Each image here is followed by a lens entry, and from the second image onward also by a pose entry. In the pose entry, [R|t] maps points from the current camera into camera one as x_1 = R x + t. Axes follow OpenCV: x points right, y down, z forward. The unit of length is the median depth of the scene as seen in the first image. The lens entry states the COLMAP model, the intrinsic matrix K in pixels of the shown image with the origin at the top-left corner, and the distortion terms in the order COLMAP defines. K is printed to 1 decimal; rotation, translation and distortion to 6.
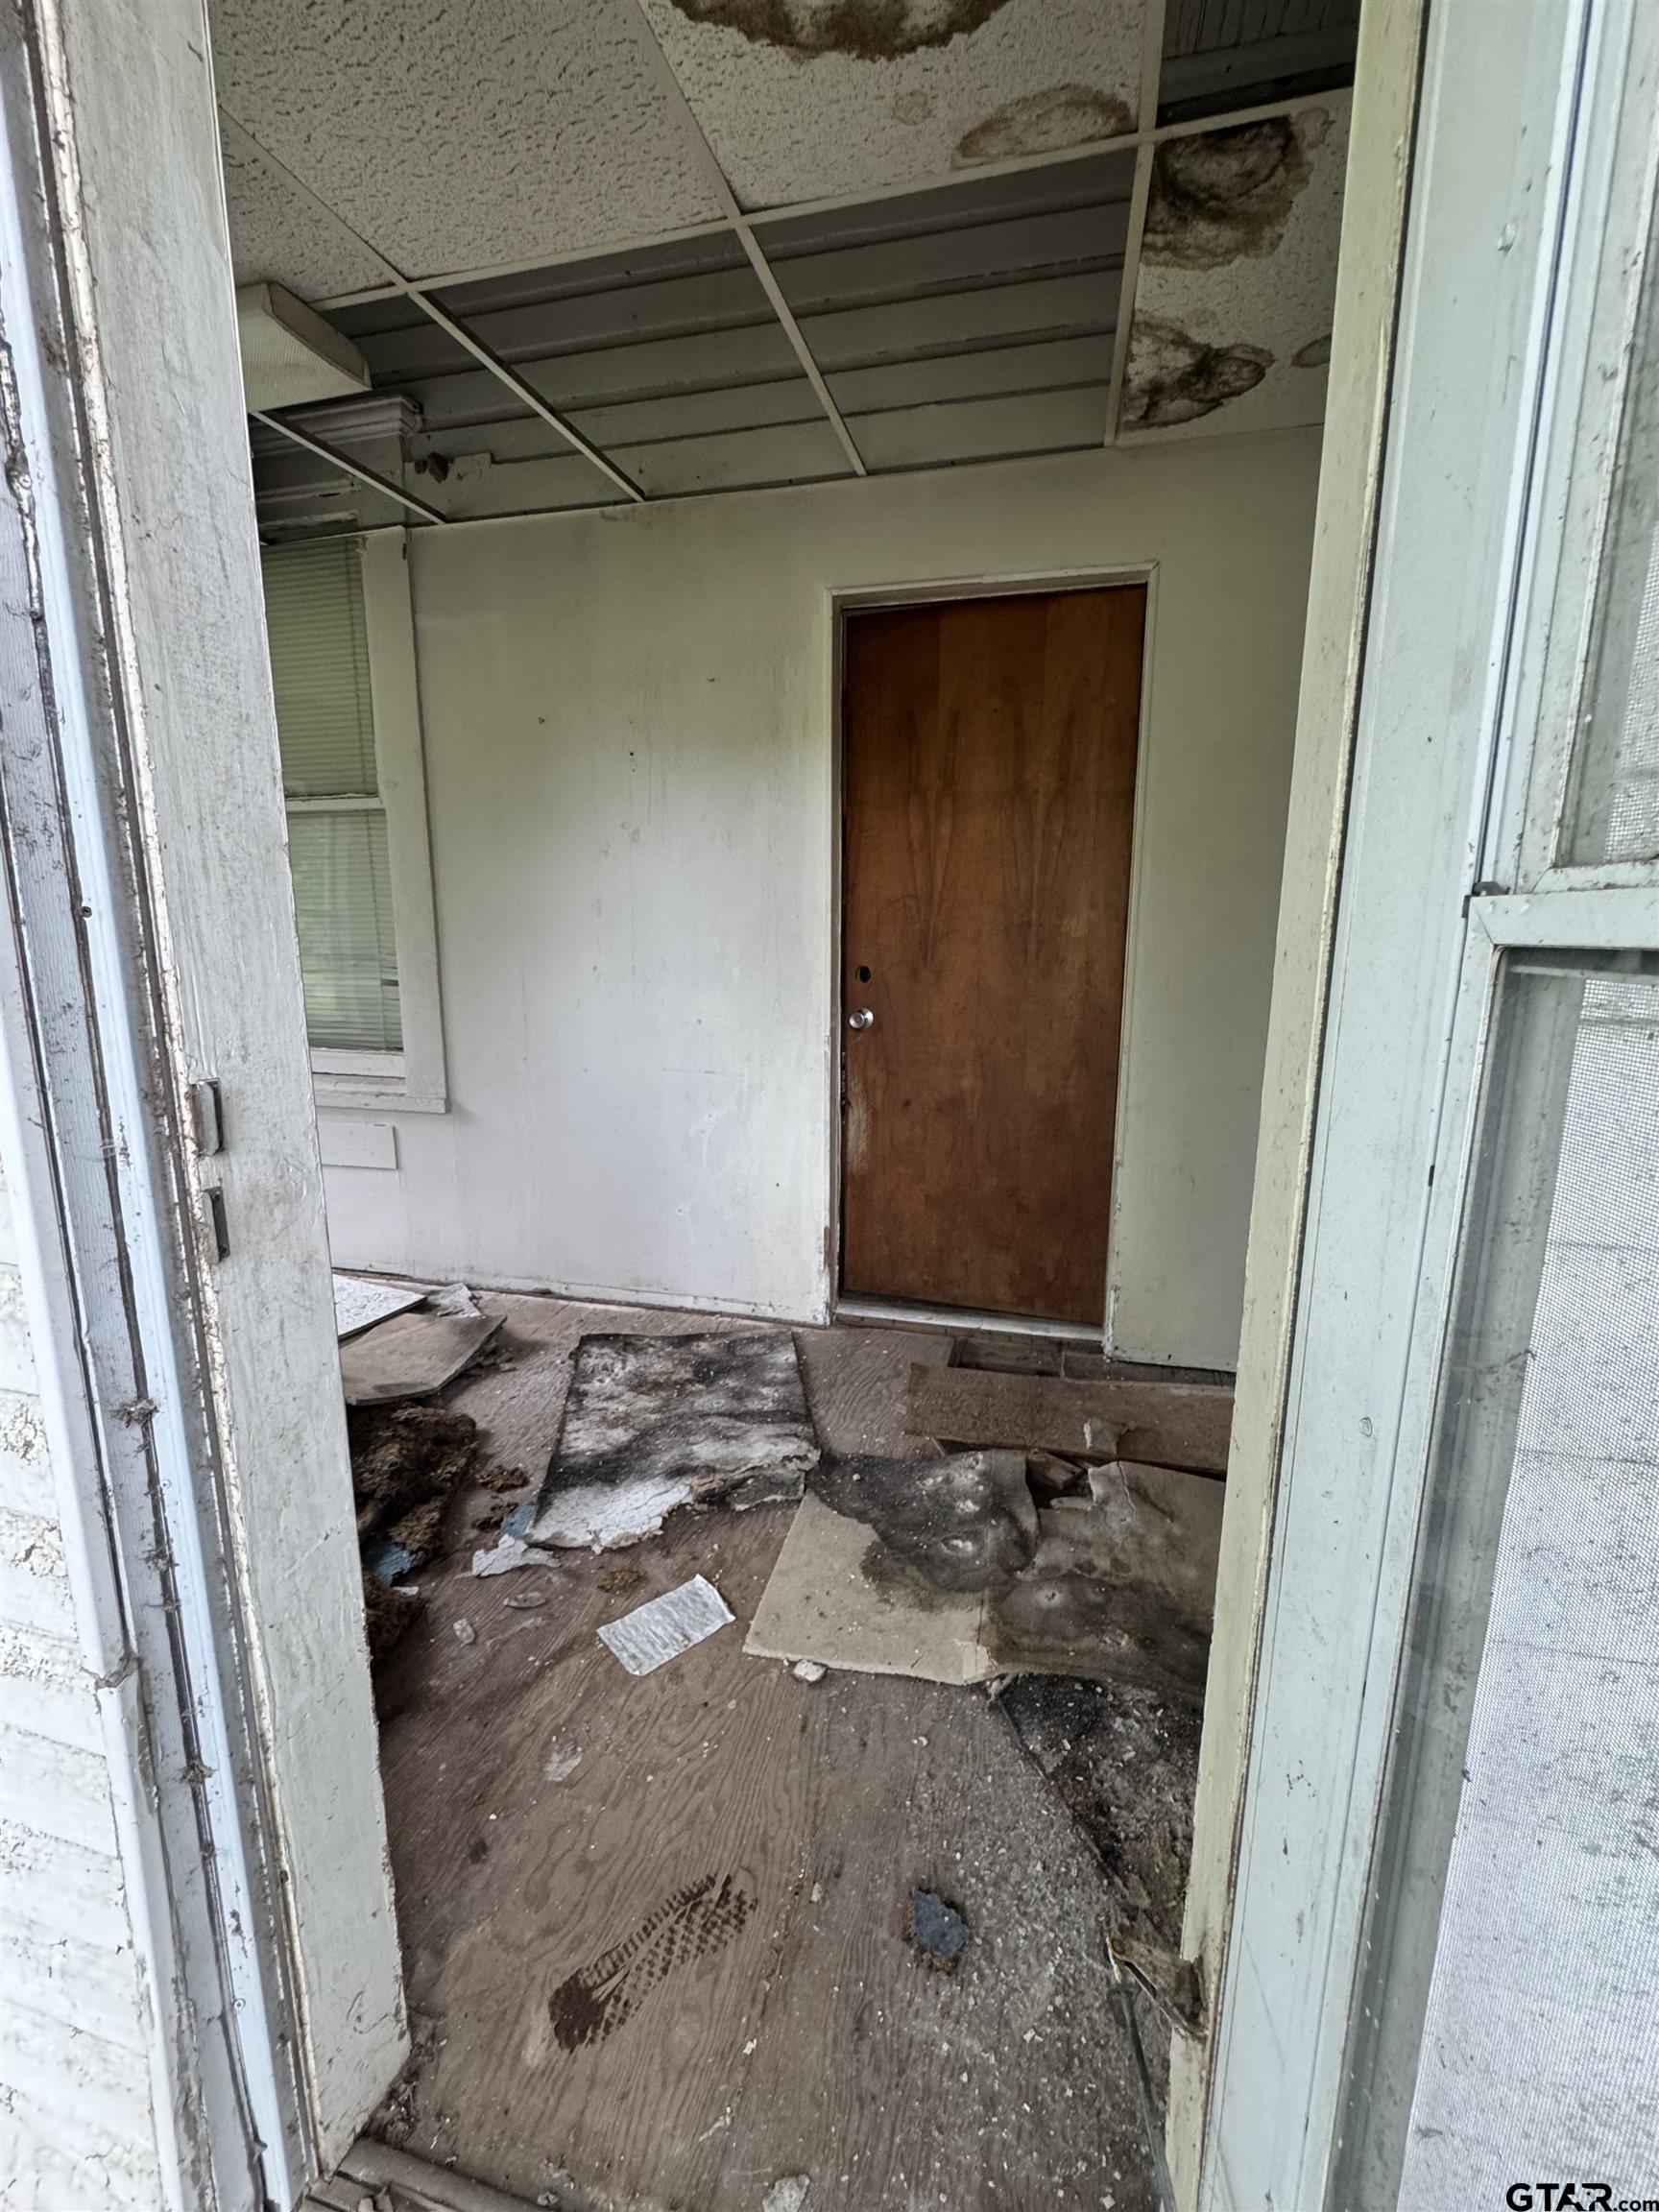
lens RADIAL K [[942.1, 0, 833.1], [0, 942.1, 1104.6], [0, 0, 1]] dist [-0.006773, 0.001223]
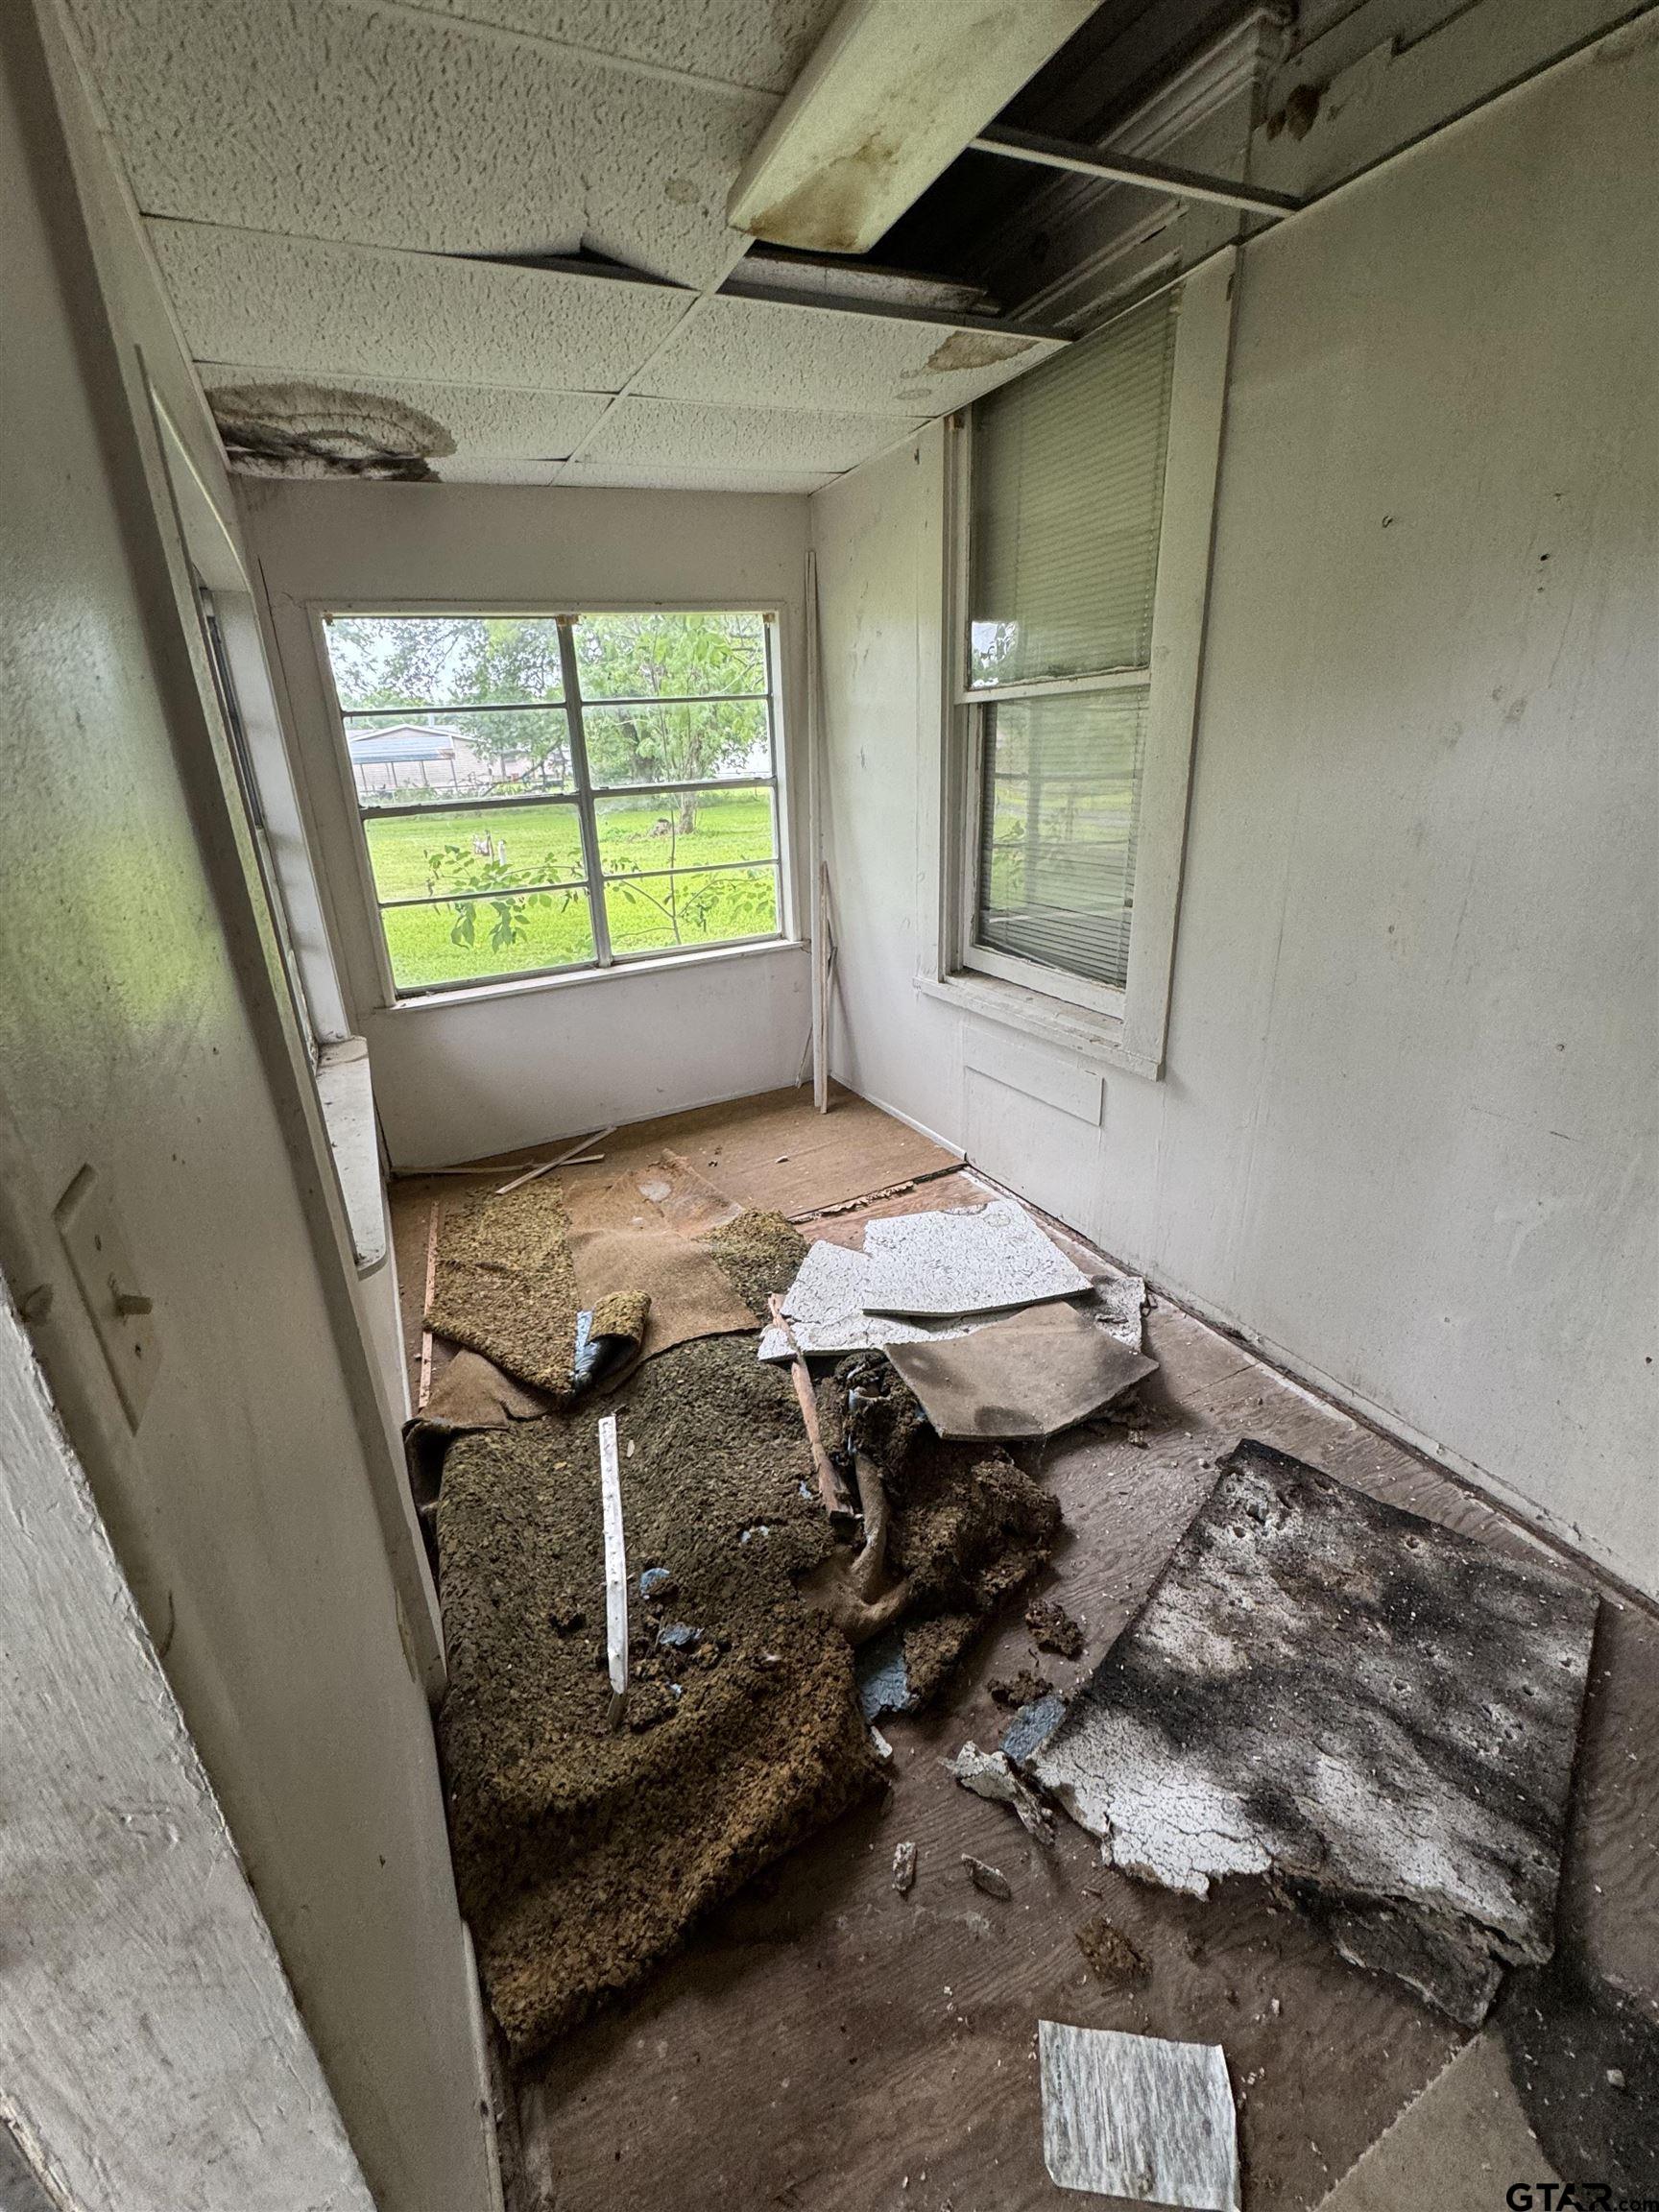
lens RADIAL K [[942.1, 0, 818.9], [0, 942.1, 1109.0], [0, 0, 1]] dist [-0.006773, 0.001223]
pose [[0.645785, 0.243103, -0.723784, -0.011744], [-0.099379, 0.966656, 0.236009, -0.149607], [0.757024, -0.080482, 0.648411, 0.298074]]
